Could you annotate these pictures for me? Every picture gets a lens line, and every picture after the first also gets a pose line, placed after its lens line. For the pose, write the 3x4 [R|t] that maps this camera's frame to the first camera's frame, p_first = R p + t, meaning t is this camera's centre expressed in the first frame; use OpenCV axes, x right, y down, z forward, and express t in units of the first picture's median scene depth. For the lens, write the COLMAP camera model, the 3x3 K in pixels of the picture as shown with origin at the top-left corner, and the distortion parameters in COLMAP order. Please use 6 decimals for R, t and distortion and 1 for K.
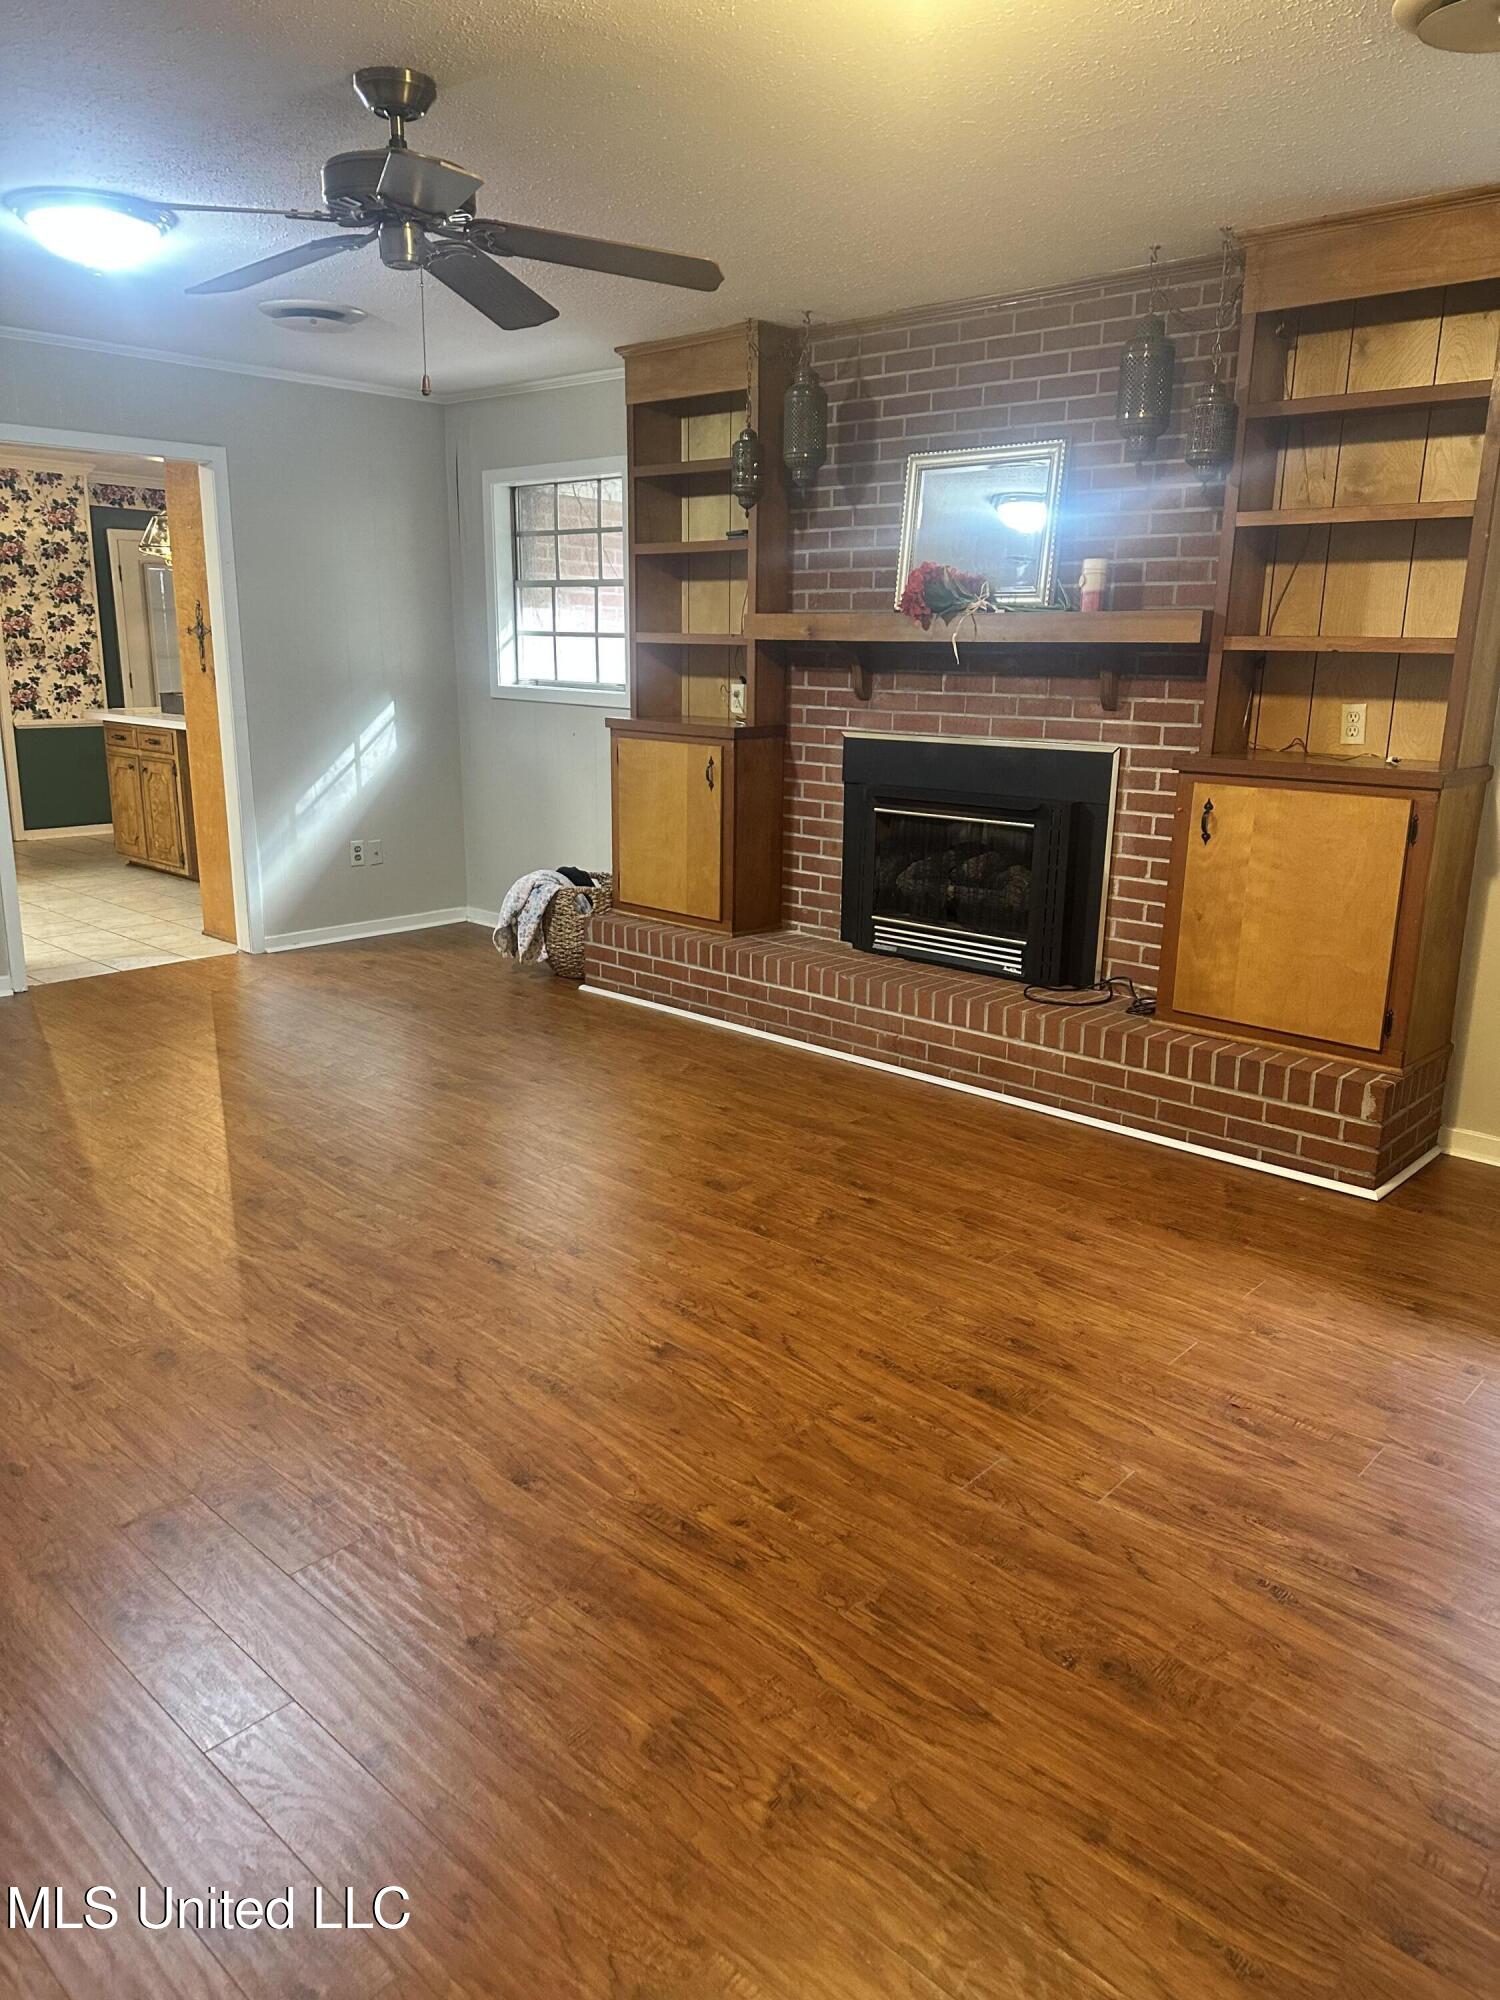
lens RADIAL K [[1417.2, 0, 750.0], [0, 1417.2, 1000.0], [0, 0, 1]] dist [0.173163, -0.369828]
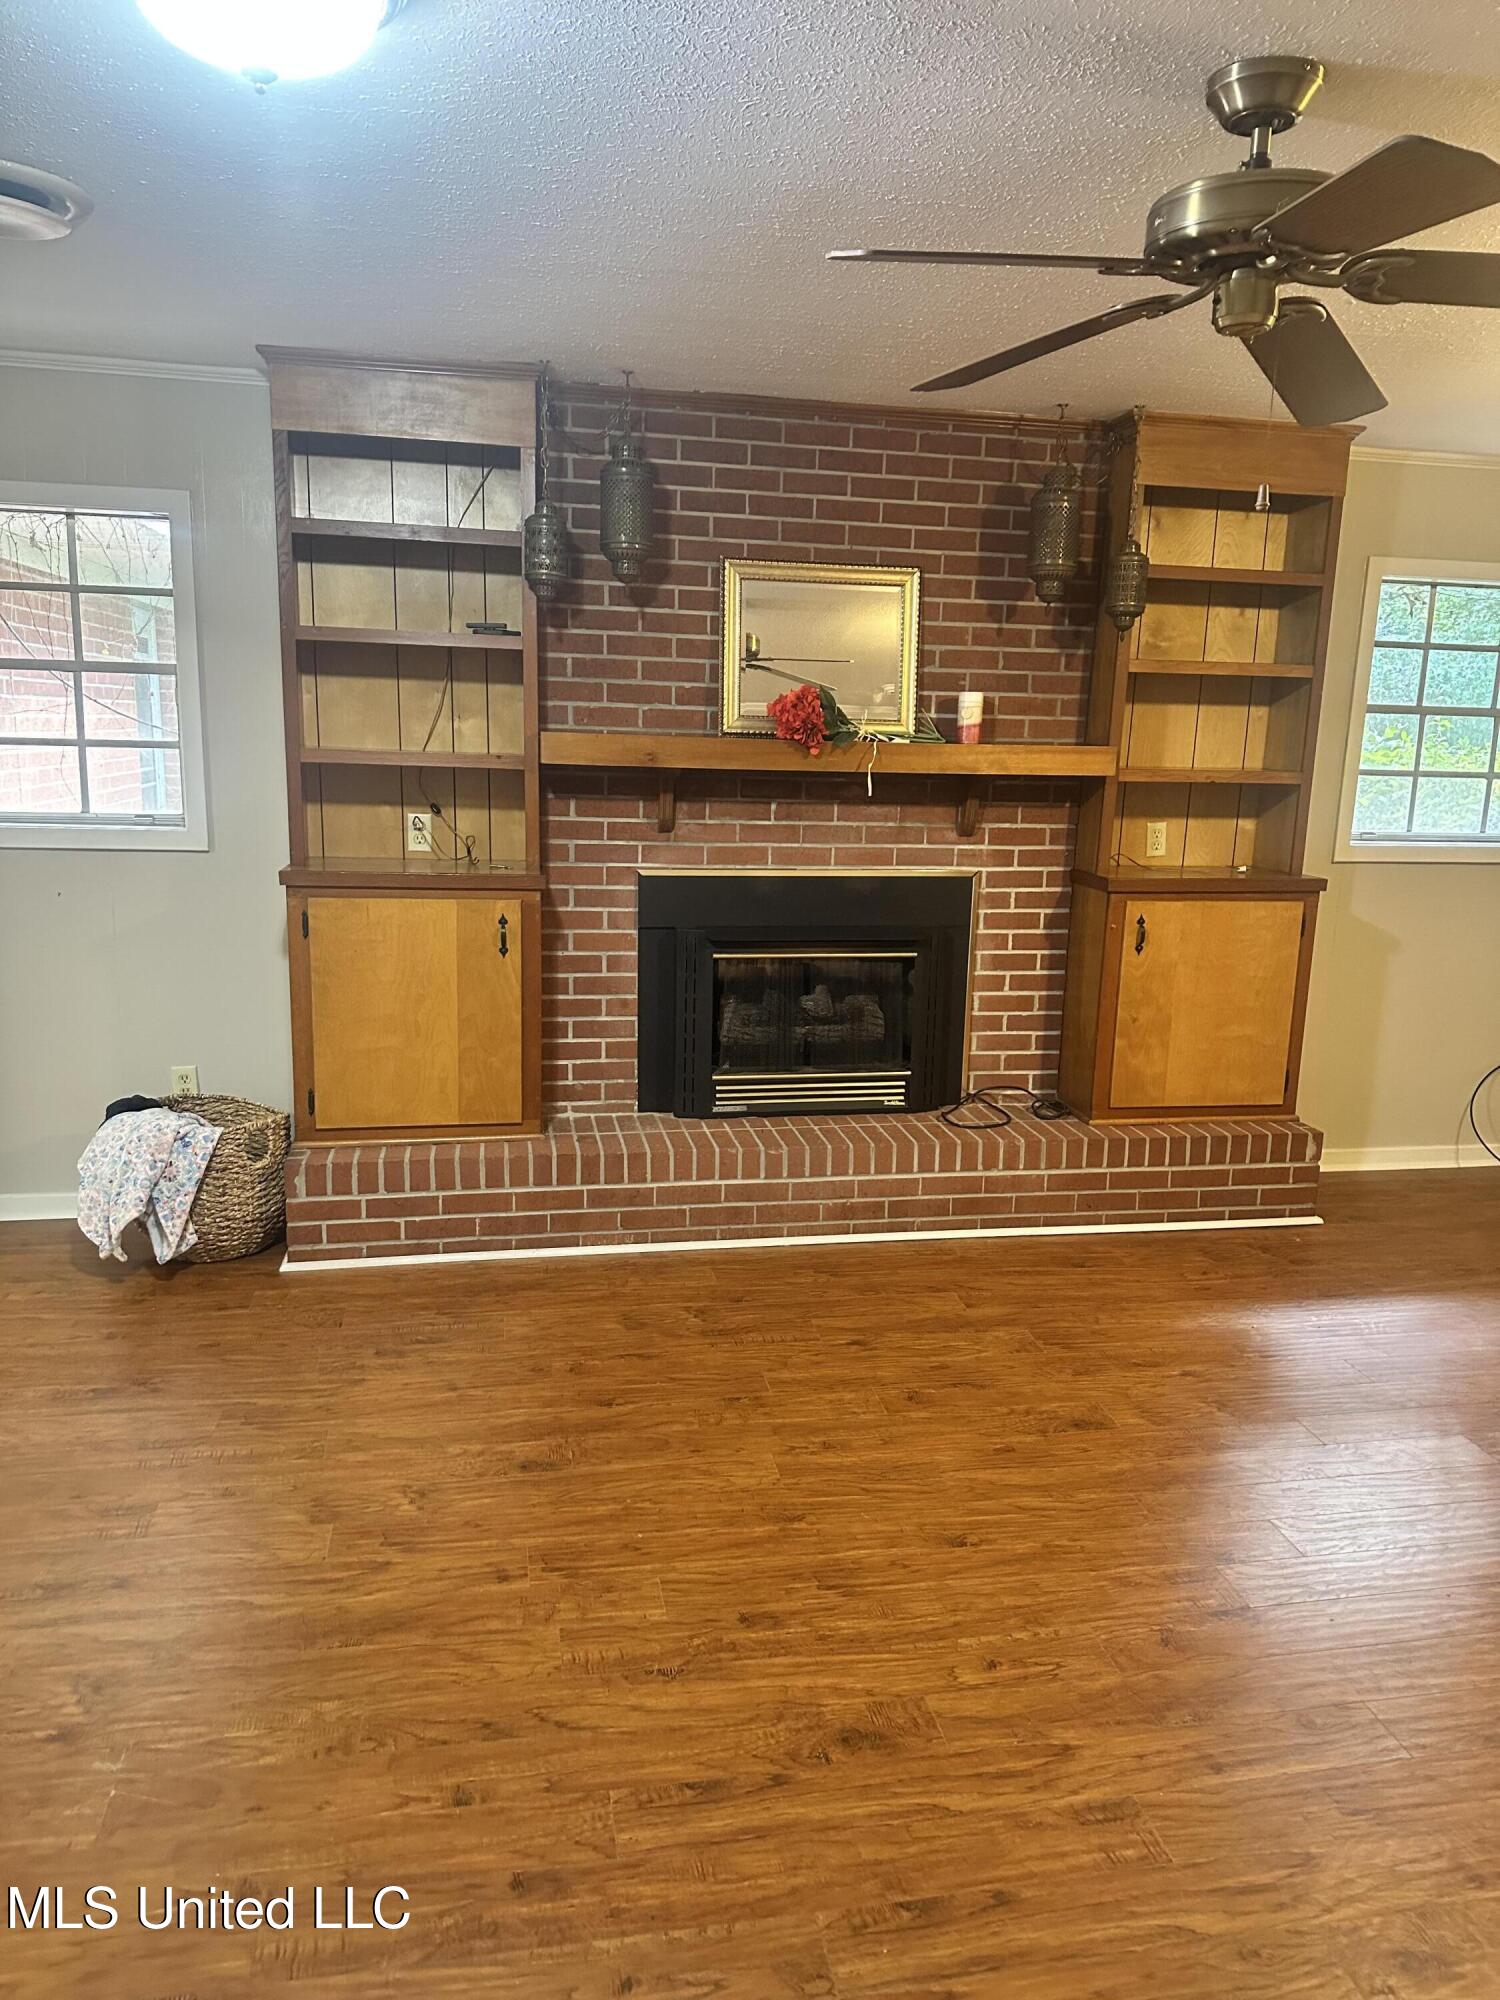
lens RADIAL K [[1417.2, 0, 750.0], [0, 1417.2, 1000.0], [0, 0, 1]] dist [0.173163, -0.369828]
pose [[0.576757, -0.154634, 0.802147, -0.649377], [0.178453, 0.982055, 0.061006, -0.169617], [-0.797186, 0.107960, 0.594003, 0.510643]]
